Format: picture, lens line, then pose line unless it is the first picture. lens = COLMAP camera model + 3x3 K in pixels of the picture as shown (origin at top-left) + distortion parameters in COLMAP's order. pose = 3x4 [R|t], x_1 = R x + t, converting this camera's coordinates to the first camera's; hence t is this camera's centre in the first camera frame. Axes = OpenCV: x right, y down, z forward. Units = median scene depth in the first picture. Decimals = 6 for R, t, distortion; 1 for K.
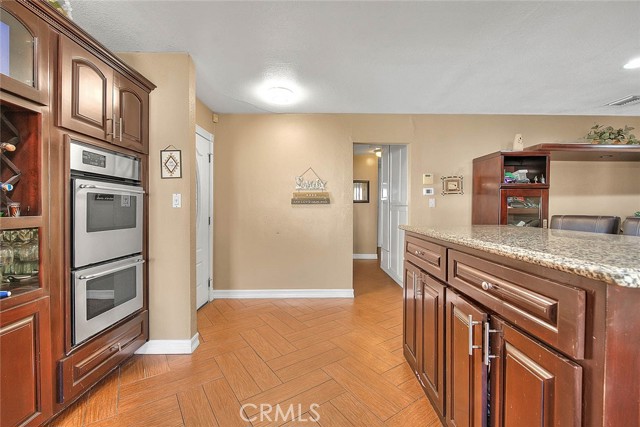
lens RADIAL K [[272.0, 0, 316.2], [0, 272.0, 212.1], [0, 0, 1]] dist [0.003938, -0.005156]
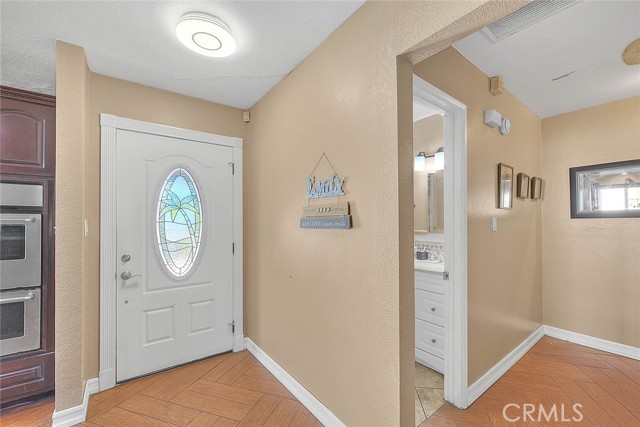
lens RADIAL K [[261.2, 0, 320.8], [0, 261.2, 222.8], [0, 0, 1]] dist [-0.001382, -0.002293]
pose [[0.604904, -0.003477, -0.796291, 0.569327], [-0.005379, 0.999950, -0.008453, -0.057884], [0.796280, 0.009396, 0.604855, 1.159698]]
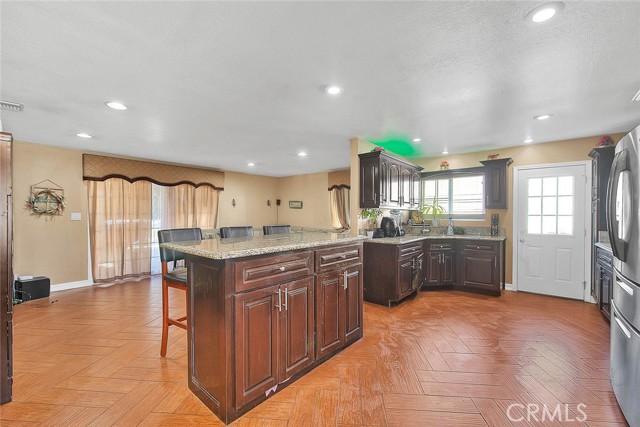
lens RADIAL K [[261.2, 0, 325.0], [0, 261.2, 216.9], [0, 0, 1]] dist [-0.001382, -0.002293]
pose [[-0.775333, -0.012522, 0.631429, -0.330151], [0.004971, 0.999651, 0.025928, -0.063622], [-0.631533, 0.023241, -0.775000, 1.364634]]
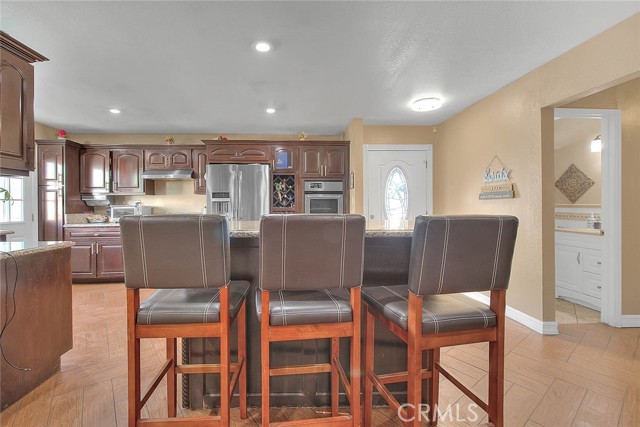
lens RADIAL K [[272.0, 0, 302.3], [0, 272.0, 206.3], [0, 0, 1]] dist [0.003938, -0.005156]
pose [[0.038252, -0.000932, -0.999268, 1.306073], [-0.012170, 0.999925, -0.001398, 0.002742], [0.999194, 0.012215, 0.038237, 0.597185]]
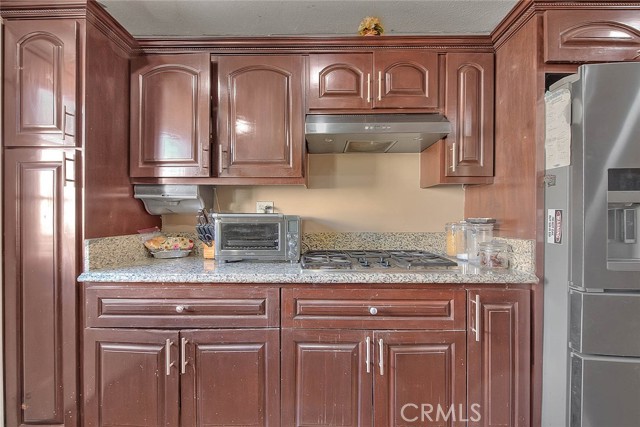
lens RADIAL K [[261.2, 0, 314.7], [0, 261.2, 216.5], [0, 0, 1]] dist [-0.001382, -0.002293]
pose [[-0.025927, 0.004477, -0.999654, -0.074715], [-0.023405, 0.999713, 0.005084, 0.009371], [0.999390, 0.023528, -0.025814, -0.448012]]
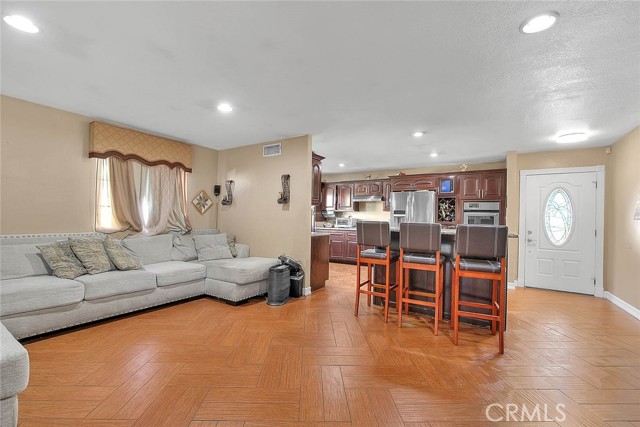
lens RADIAL K [[272.0, 0, 317.7], [0, 272.0, 213.7], [0, 0, 1]] dist [0.003938, -0.005156]
pose [[-0.553292, -0.031199, -0.832403, 2.203319], [-0.040498, 0.999124, -0.010529, 0.008119], [0.832002, 0.027885, -0.554071, 0.955848]]
